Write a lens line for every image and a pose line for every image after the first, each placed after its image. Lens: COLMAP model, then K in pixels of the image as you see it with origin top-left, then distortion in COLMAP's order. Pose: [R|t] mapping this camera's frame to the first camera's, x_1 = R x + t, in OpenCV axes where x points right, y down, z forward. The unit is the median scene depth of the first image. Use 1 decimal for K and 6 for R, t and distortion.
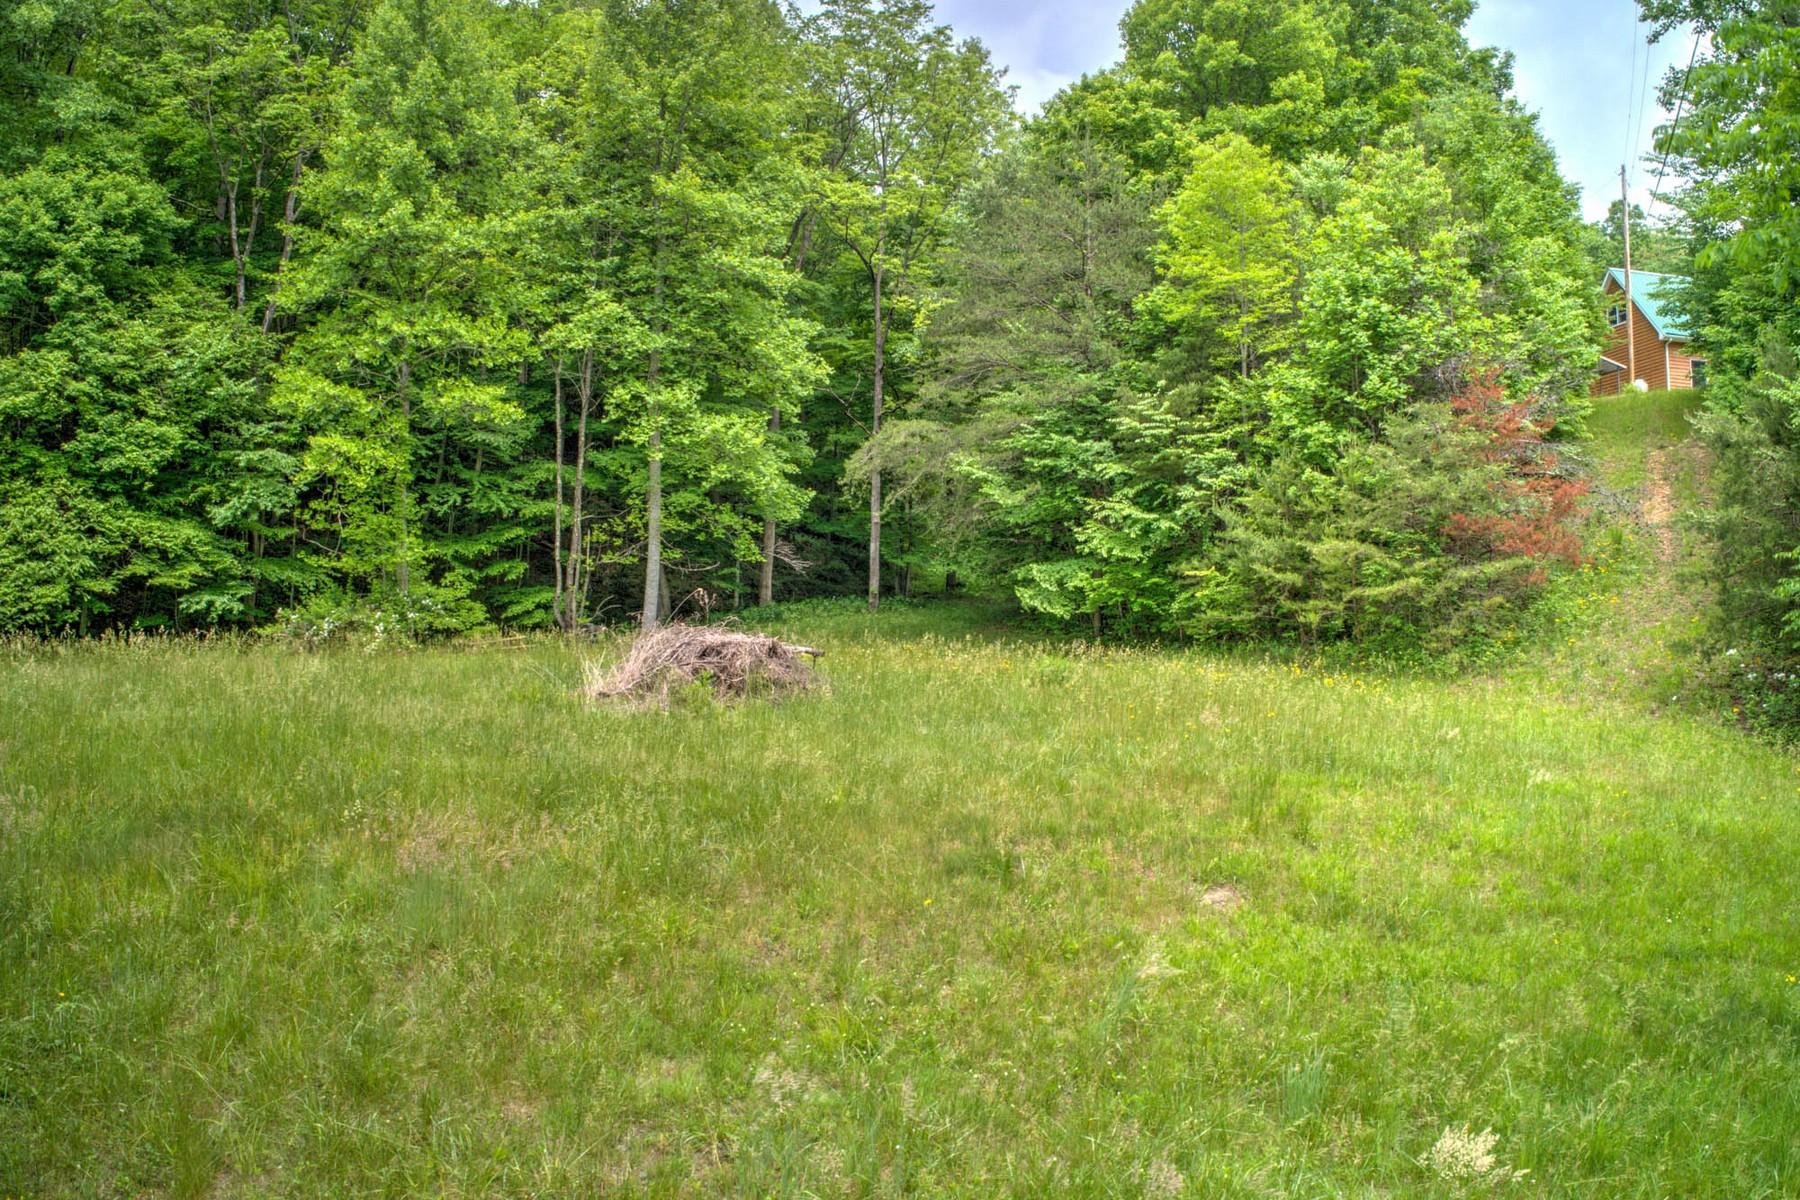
lens RADIAL K [[1358.2, 0, 900.0], [0, 1358.2, 600.0], [0, 0, 1]] dist [-0.256520, 0.075437]
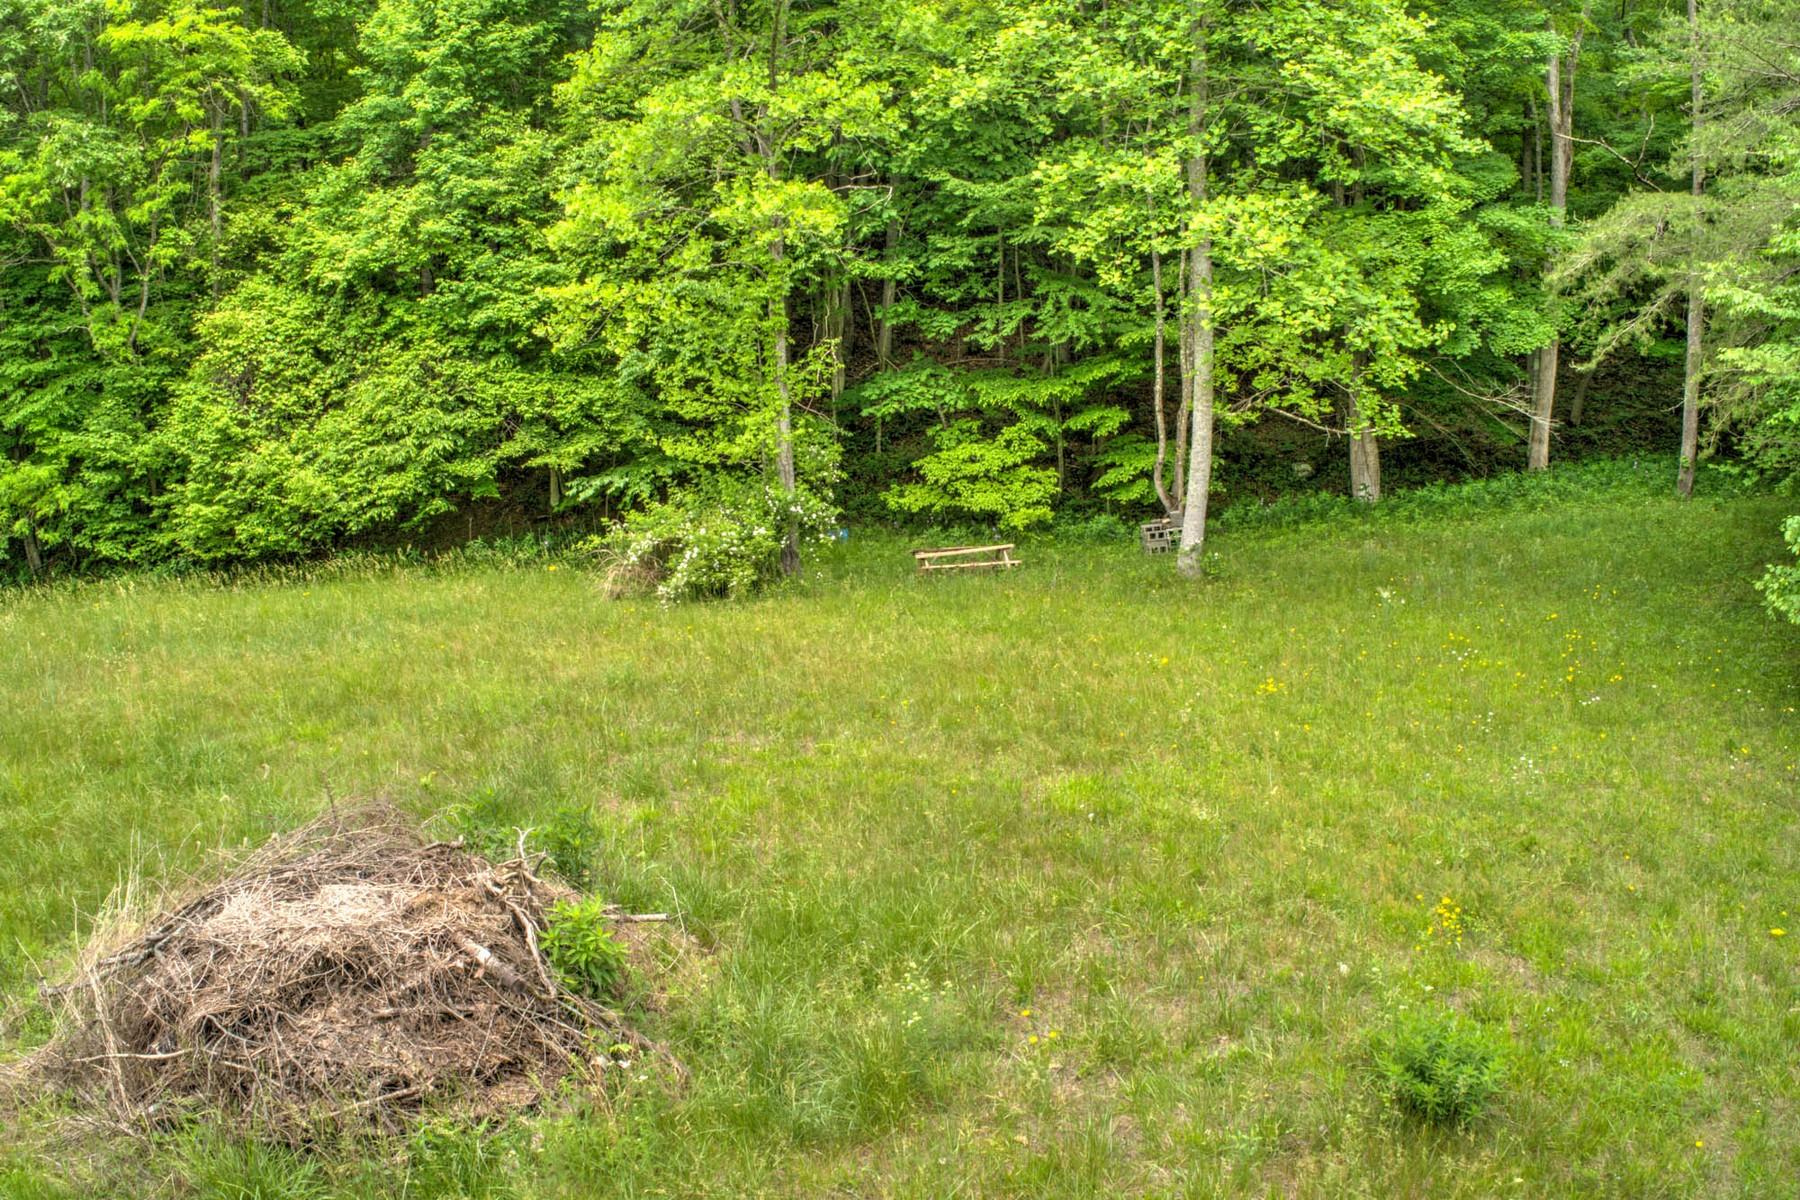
lens RADIAL K [[1358.2, 0, 900.0], [0, 1358.2, 600.0], [0, 0, 1]] dist [-0.256520, 0.075437]
pose [[0.738845, 0.111608, -0.664569, 0.149463], [0.011226, 0.984014, 0.177736, -0.076417], [0.673782, -0.138780, 0.725781, 0.527922]]
